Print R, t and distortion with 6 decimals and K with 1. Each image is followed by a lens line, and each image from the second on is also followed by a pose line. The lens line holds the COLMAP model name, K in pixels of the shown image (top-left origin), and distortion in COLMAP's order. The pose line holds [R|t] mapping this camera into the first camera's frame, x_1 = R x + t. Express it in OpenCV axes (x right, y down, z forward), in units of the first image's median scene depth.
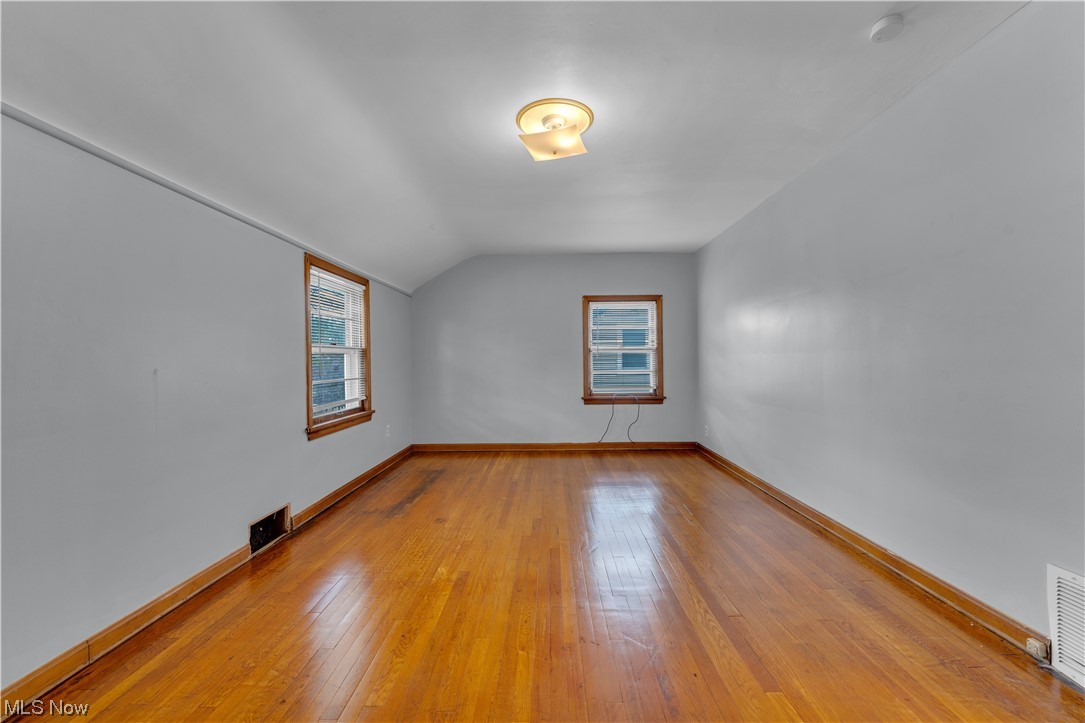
lens RADIAL K [[436.8, 0, 542.1], [0, 436.8, 363.4], [0, 0, 1]] dist [0.002336, 0.000230]
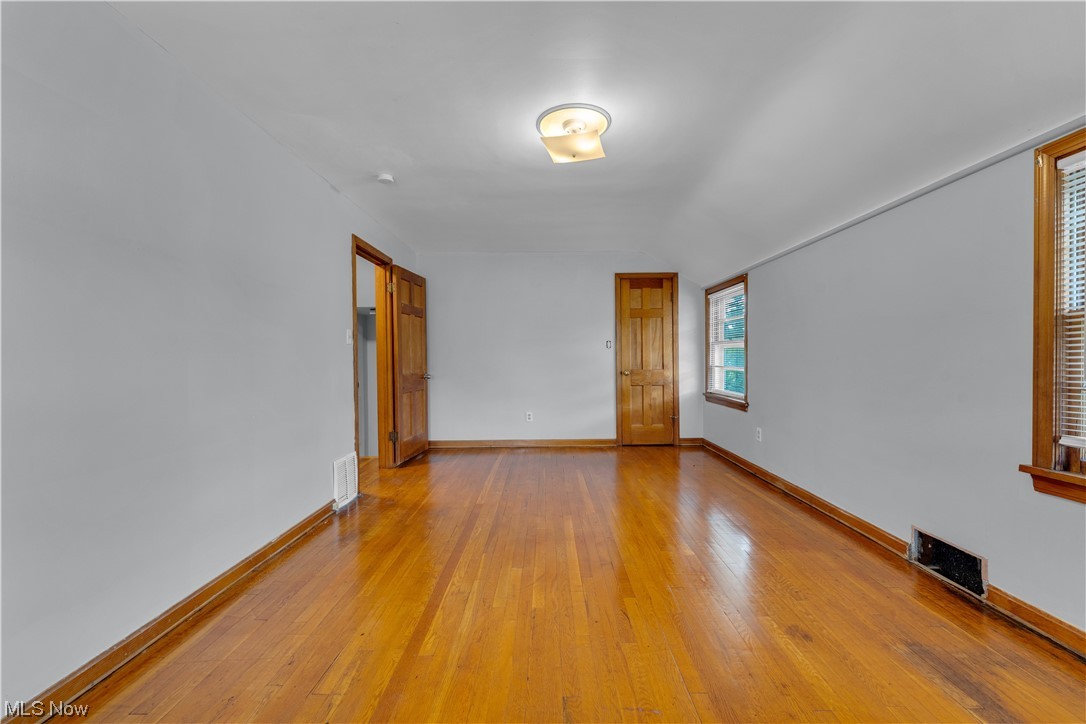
lens RADIAL K [[438.0, 0, 544.4], [0, 438.0, 361.1], [0, 0, 1]] dist [0.003297, -0.000423]
pose [[-0.999568, 0.023072, -0.018234, 0.123537], [0.022790, 0.999620, 0.015513, -0.013319], [0.018585, 0.015090, -0.999713, 1.938520]]
